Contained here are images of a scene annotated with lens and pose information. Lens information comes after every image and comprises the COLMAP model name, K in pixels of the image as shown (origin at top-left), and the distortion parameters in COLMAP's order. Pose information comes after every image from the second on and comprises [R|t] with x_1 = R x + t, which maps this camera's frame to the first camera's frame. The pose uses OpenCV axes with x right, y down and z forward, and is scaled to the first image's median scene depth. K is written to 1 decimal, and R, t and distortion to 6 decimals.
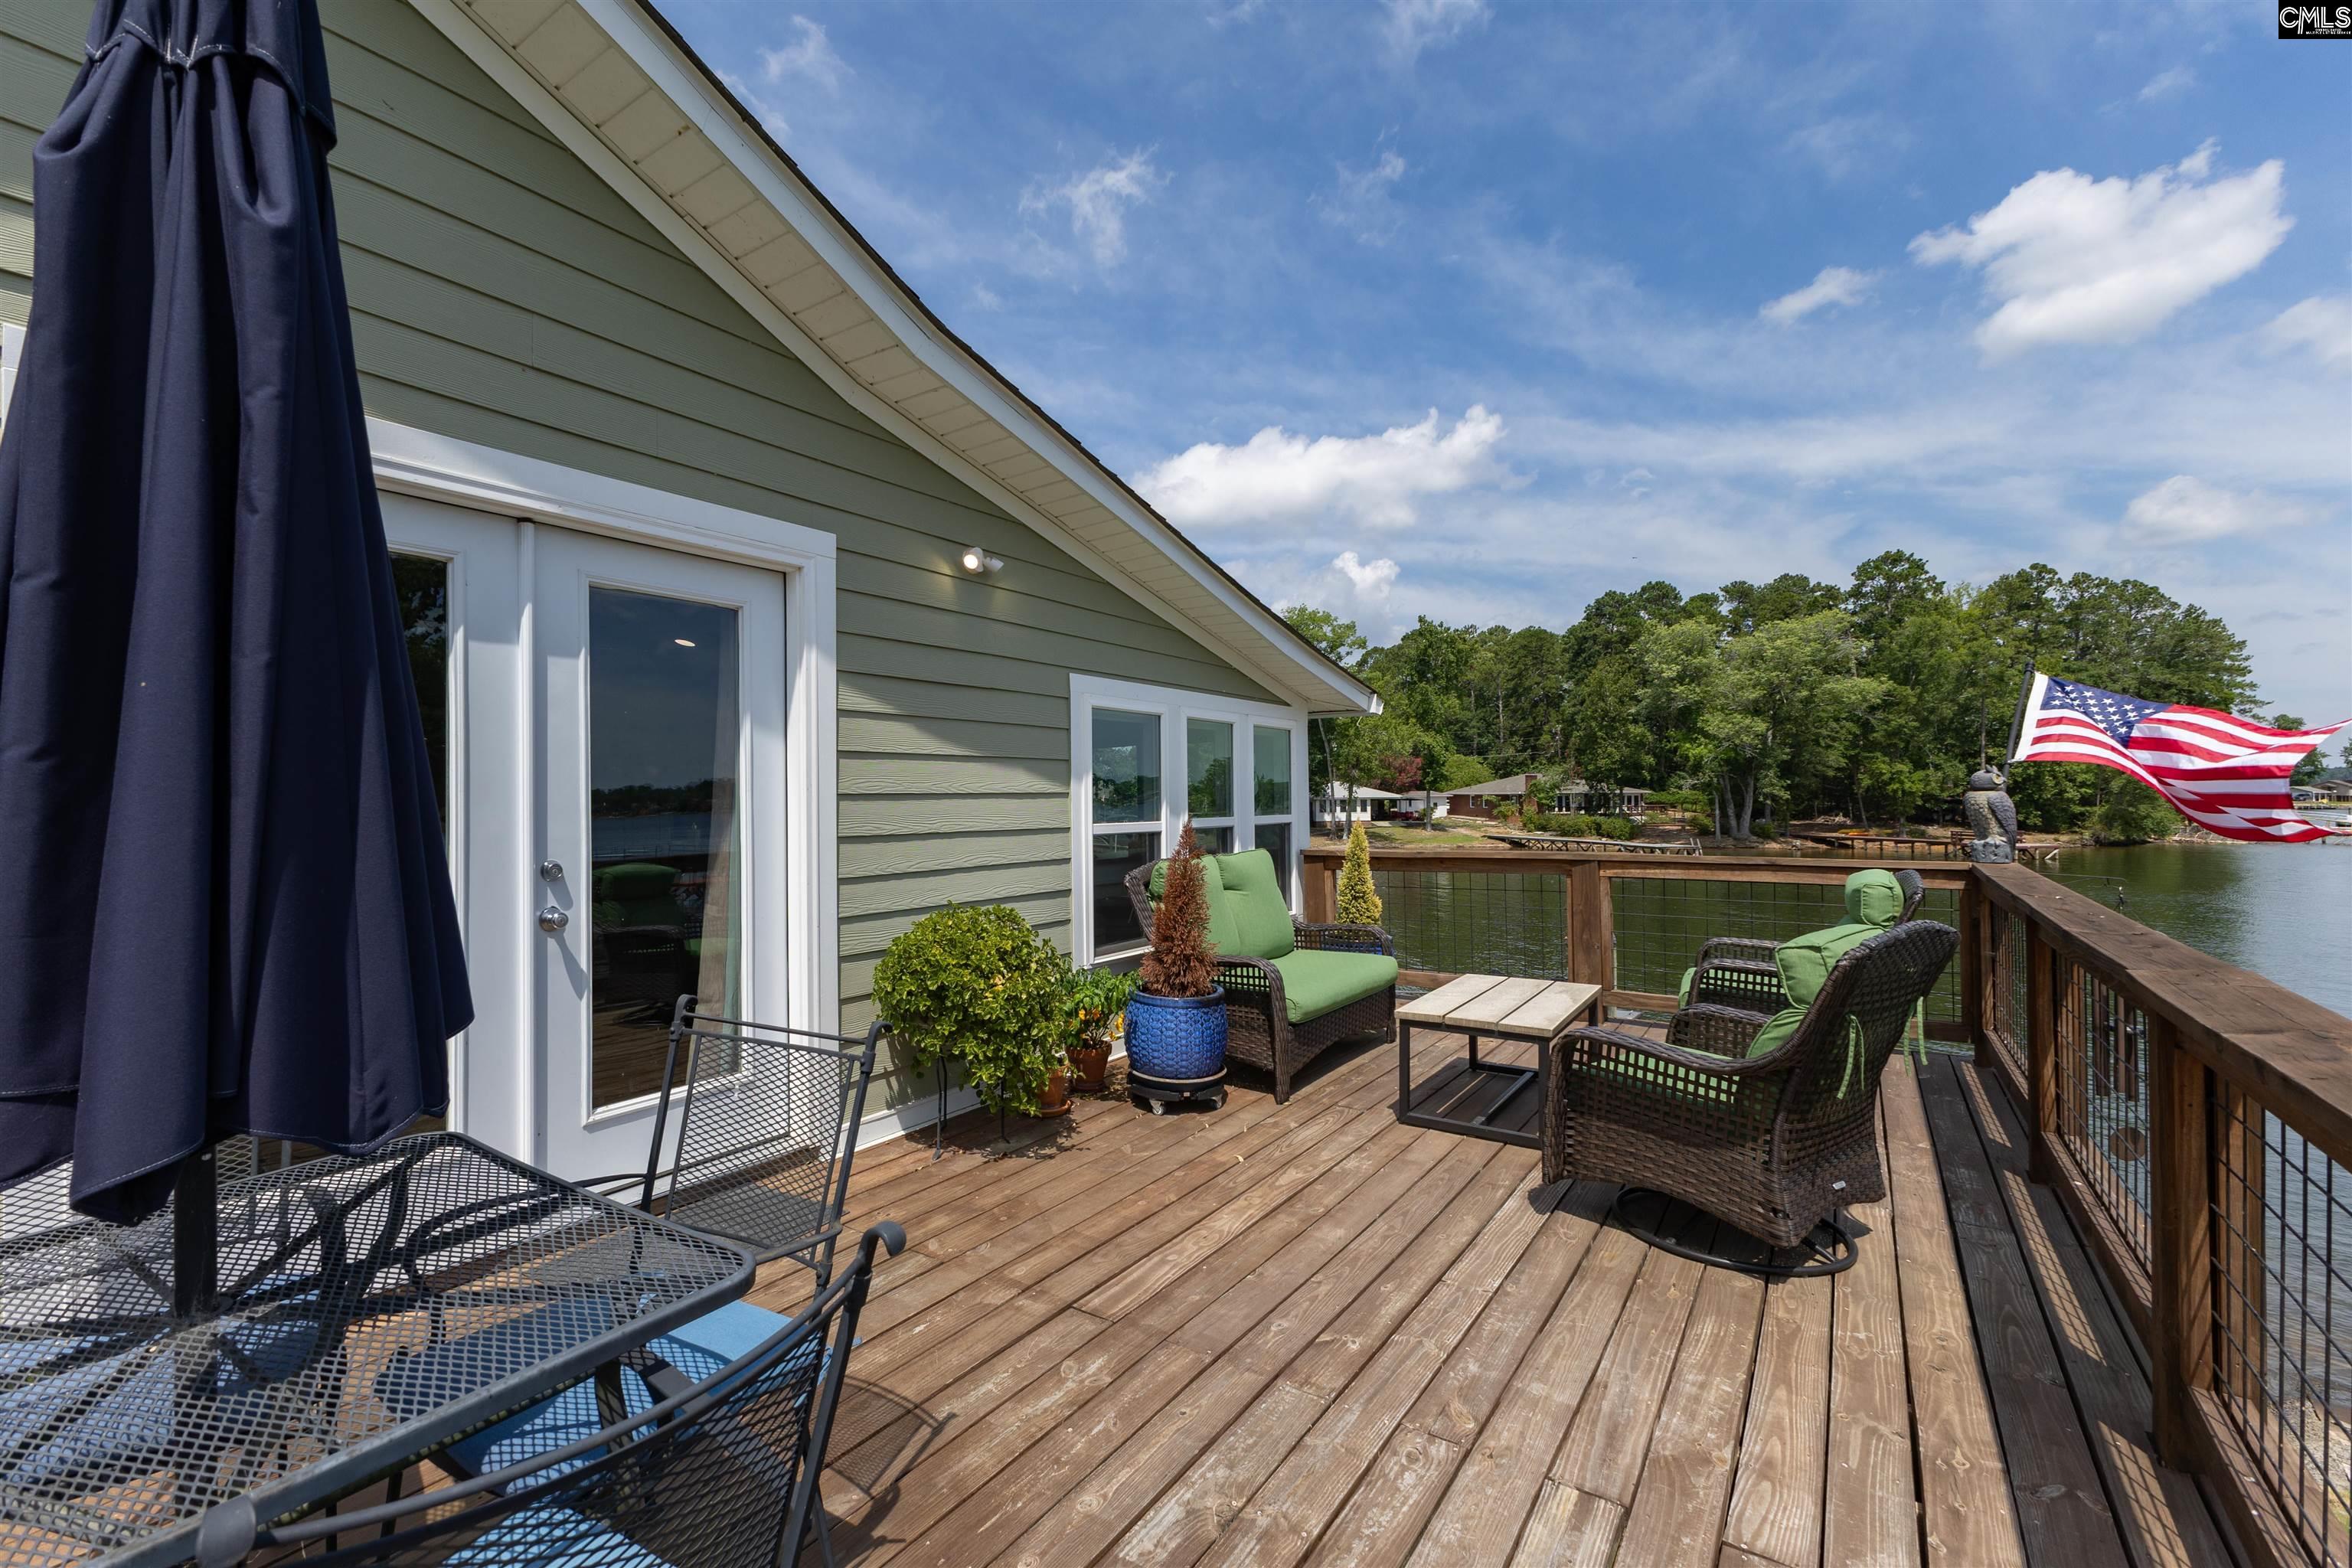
lens RADIAL K [[1004.6, 0, 1176.0], [0, 1004.6, 784.0], [0, 0, 1]] dist [0.009525, 0.000058]
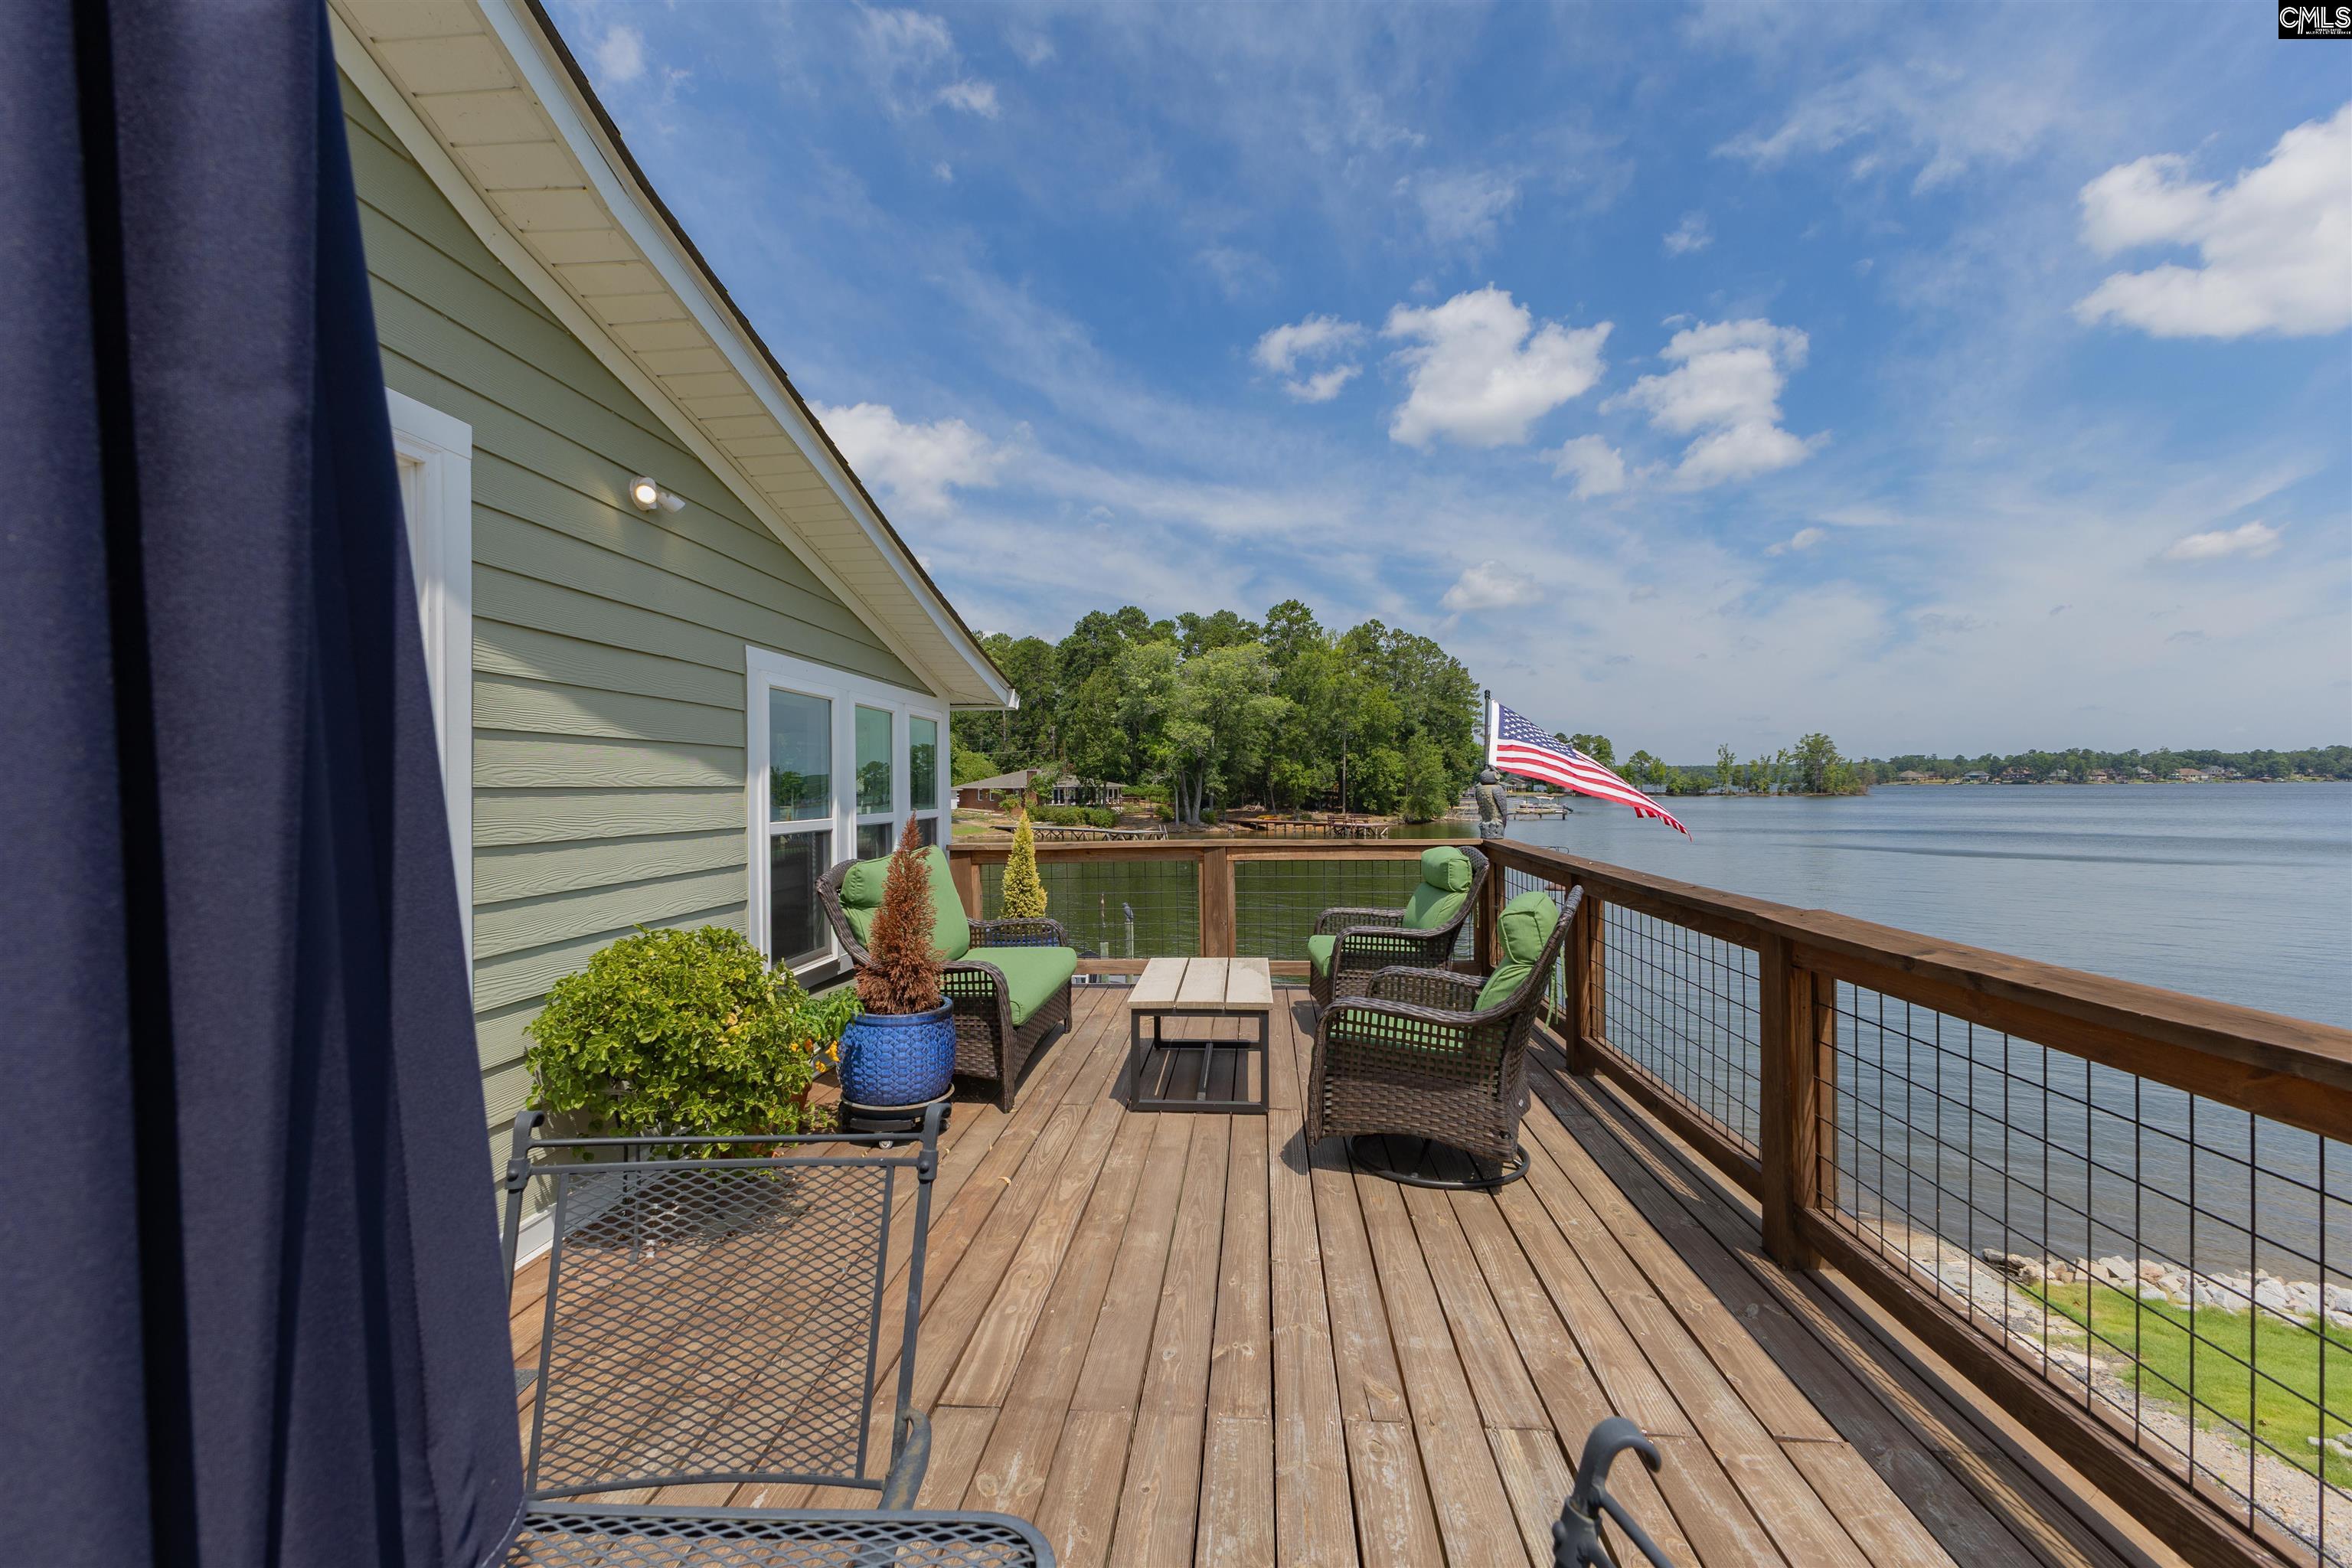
lens RADIAL K [[950.5, 0, 1176.0], [0, 950.5, 784.0], [0, 0, 1]] dist [0.016385, -0.000048]
pose [[0.870525, 0.001140, 0.492122, -0.135508], [-0.003966, 0.999981, 0.004700, 0.000889], [-0.492108, -0.006043, 0.870513, 0.090498]]
